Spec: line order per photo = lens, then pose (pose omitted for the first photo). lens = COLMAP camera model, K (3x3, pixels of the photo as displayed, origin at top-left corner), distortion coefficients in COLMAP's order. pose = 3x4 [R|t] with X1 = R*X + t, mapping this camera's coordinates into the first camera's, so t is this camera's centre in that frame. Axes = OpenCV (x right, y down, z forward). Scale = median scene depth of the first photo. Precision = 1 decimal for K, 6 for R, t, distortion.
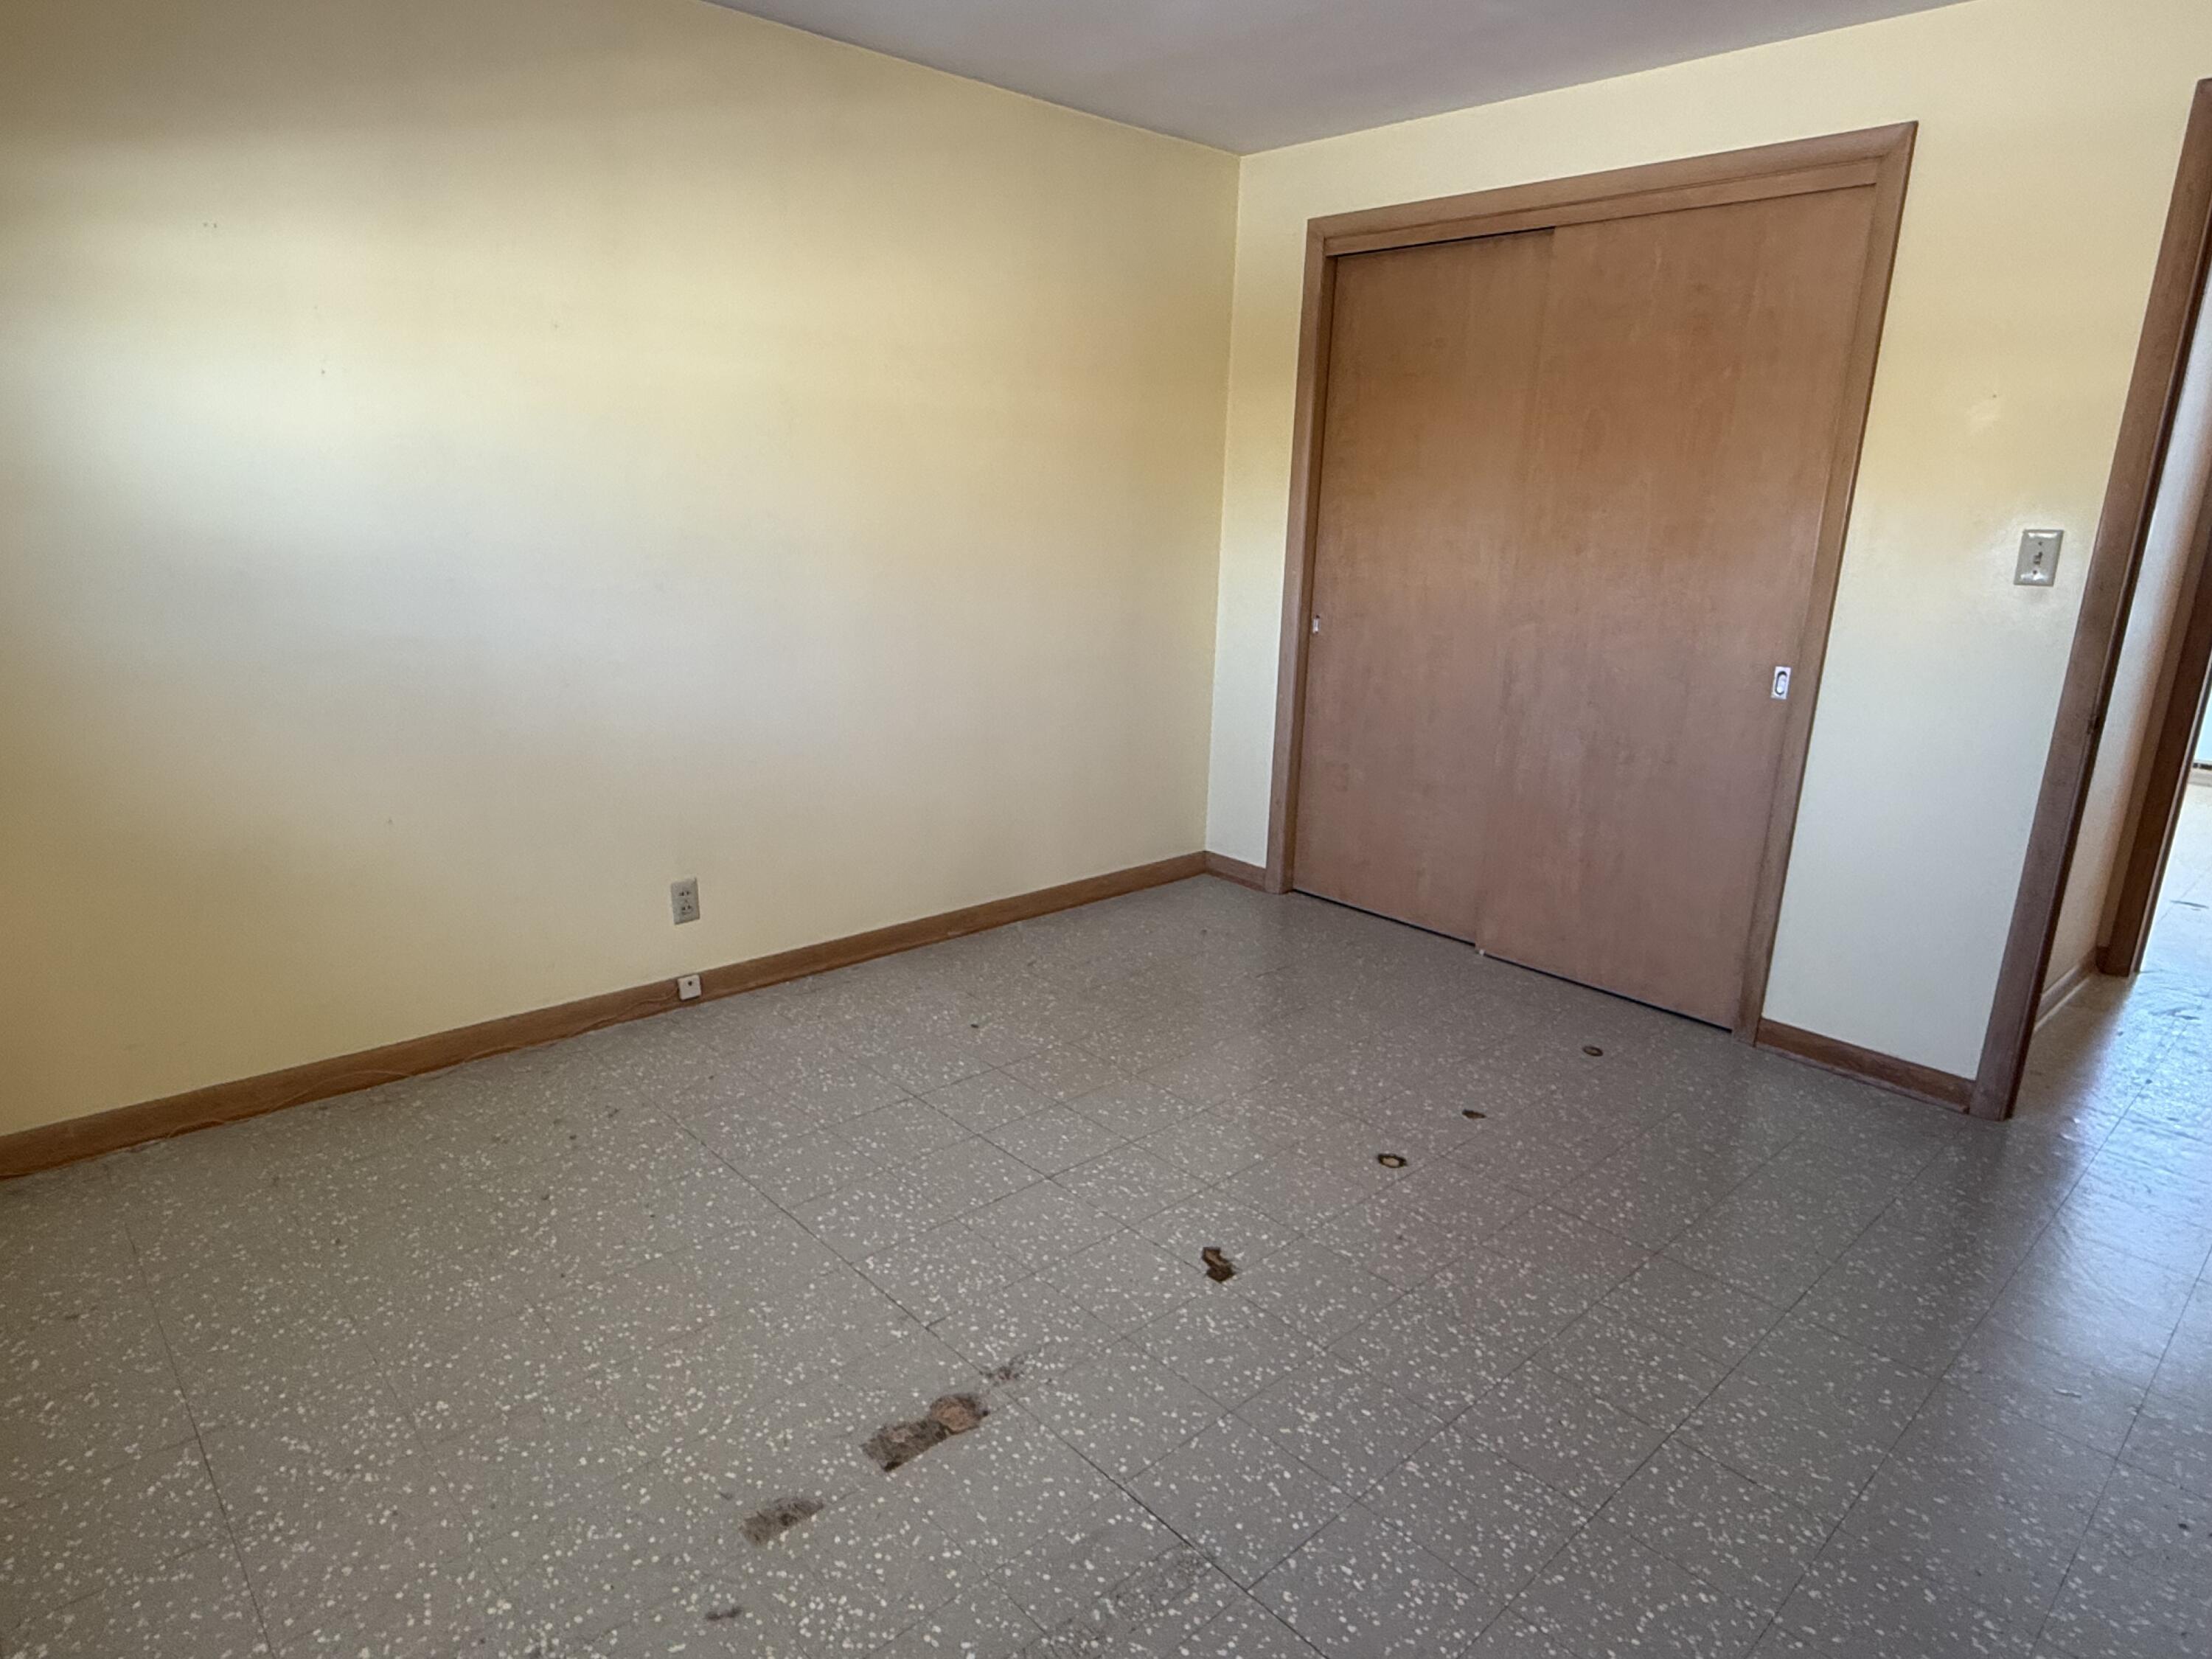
lens RADIAL K [[1265.2, 0, 1111.1], [0, 1265.2, 822.9], [0, 0, 1]] dist [0.000933, -0.000332]
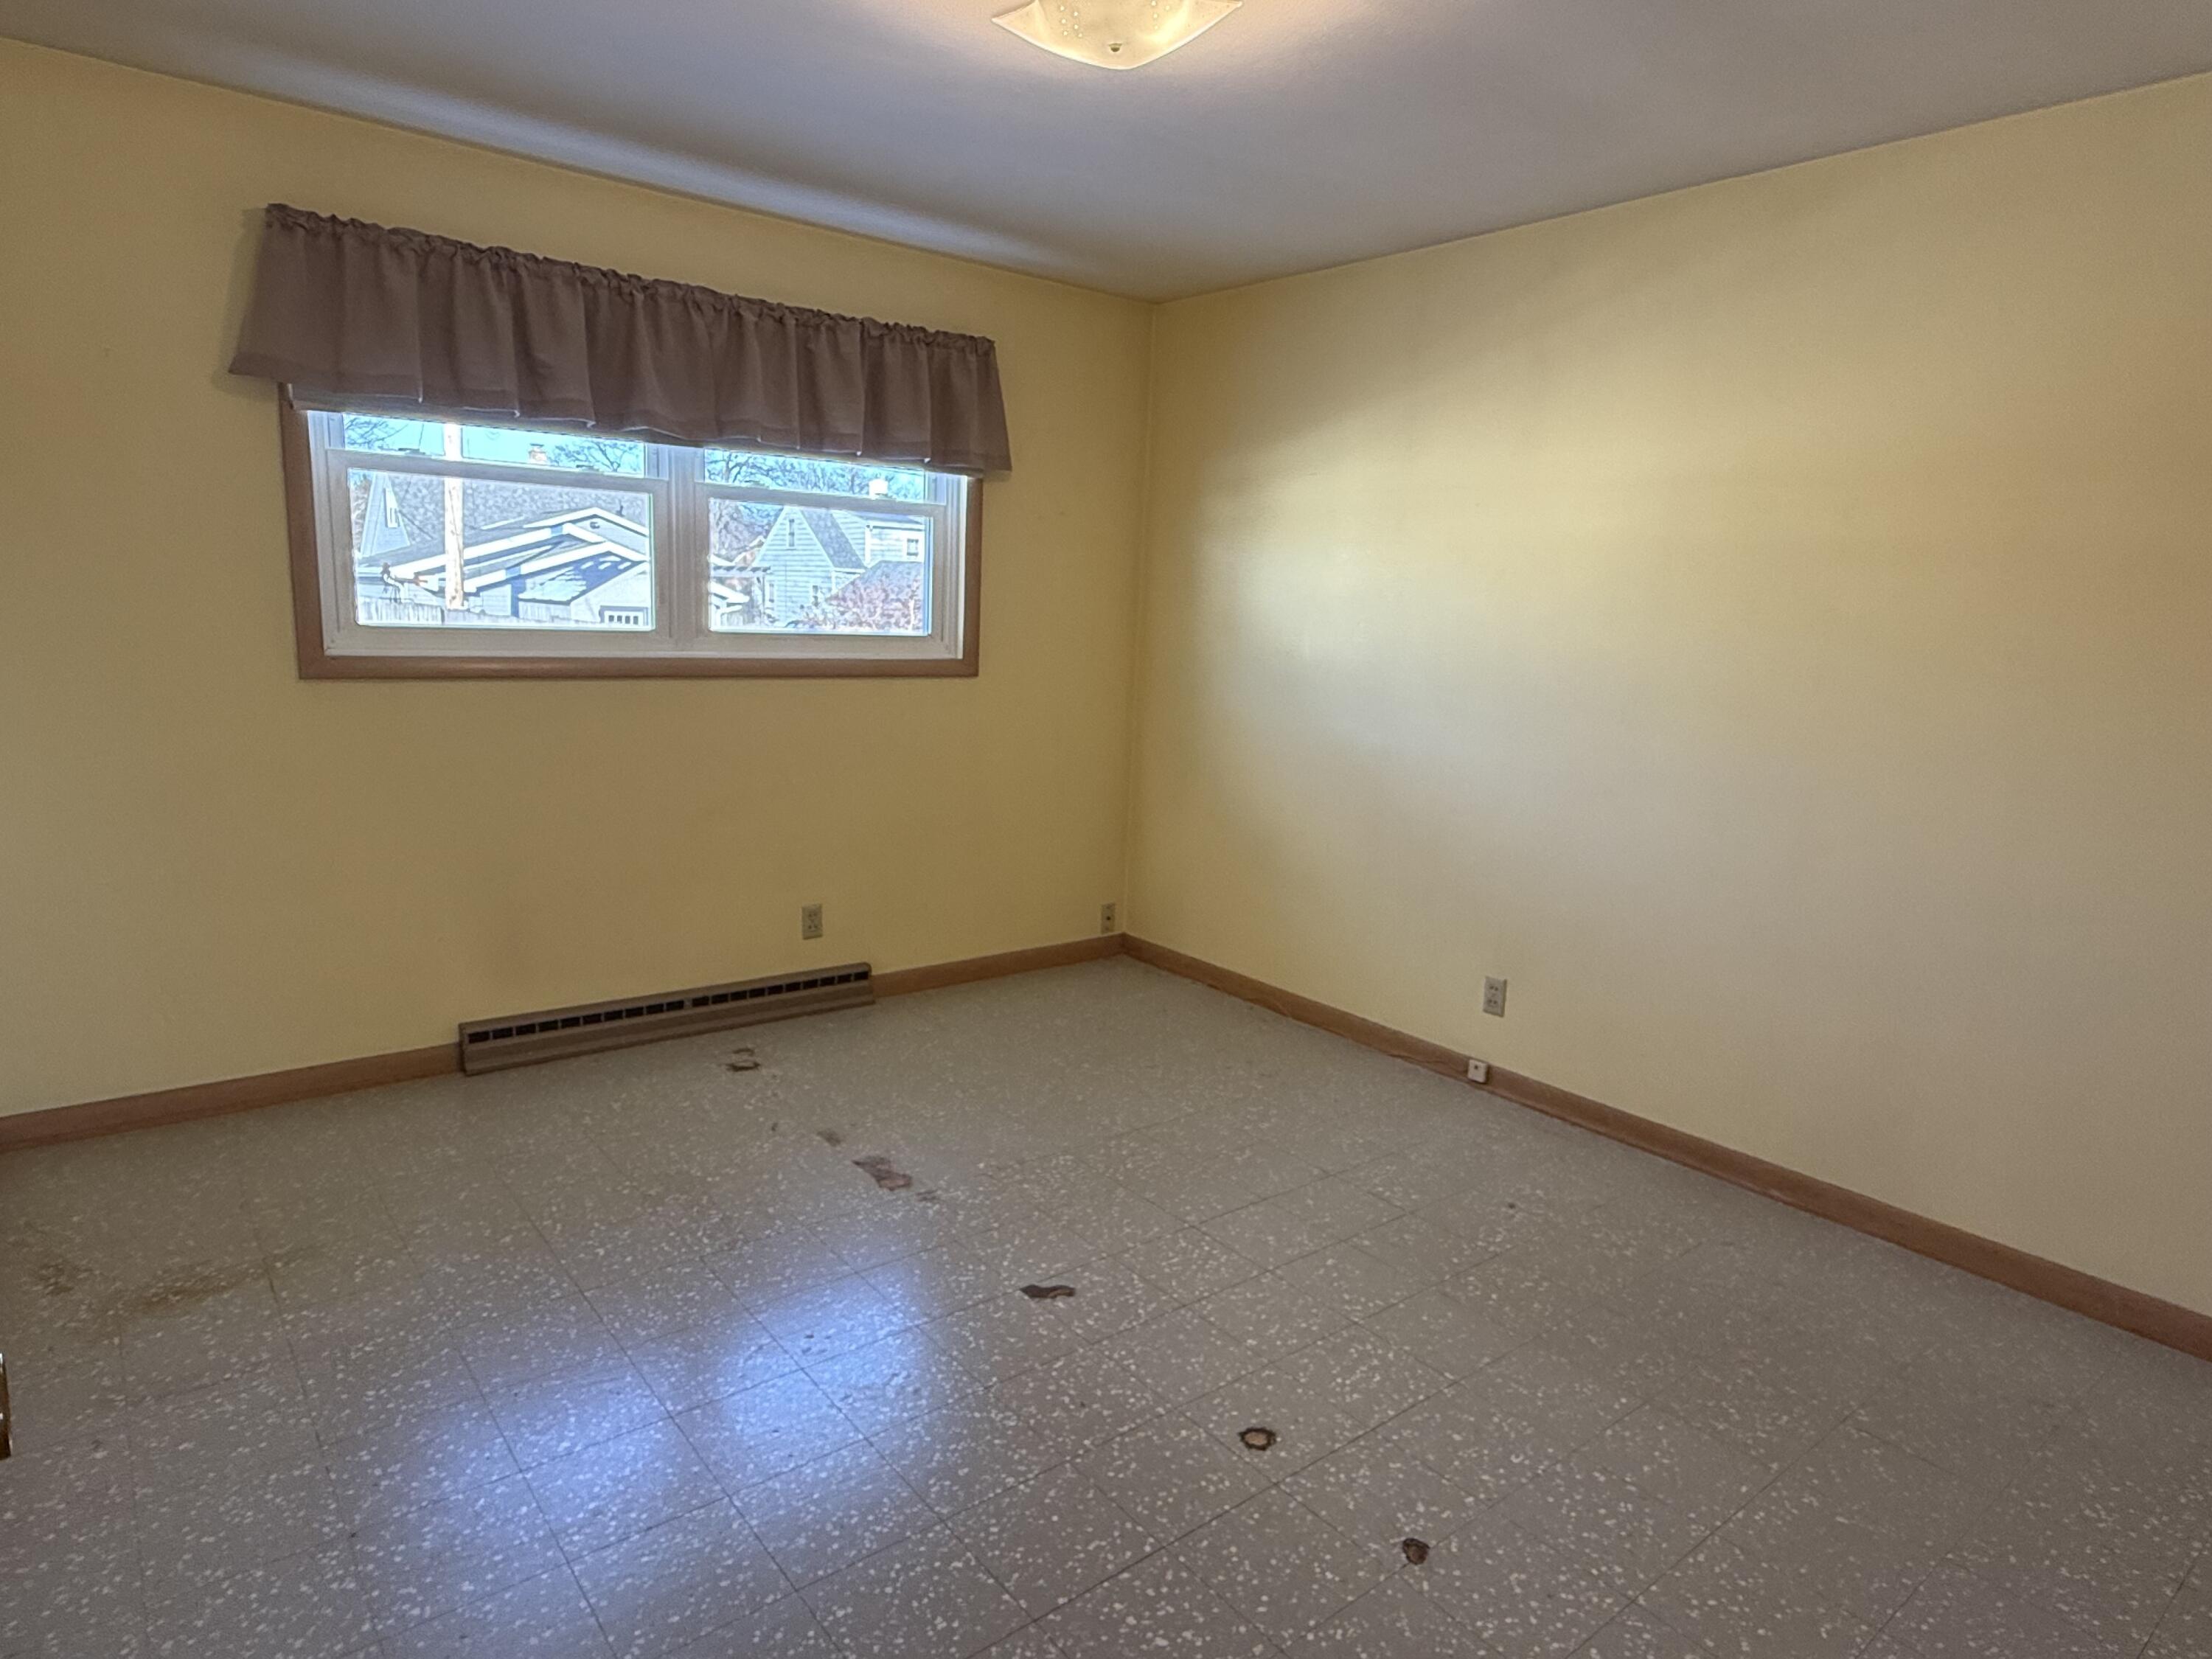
lens RADIAL K [[1265.2, 0, 1109.6], [0, 1265.2, 835.8], [0, 0, 1]] dist [0.000933, -0.000332]
pose [[-0.051536, 0.150676, -0.987239, 0.961093], [-0.299062, 0.940859, 0.159209, -0.185572], [0.952841, 0.303450, -0.003427, 0.813664]]
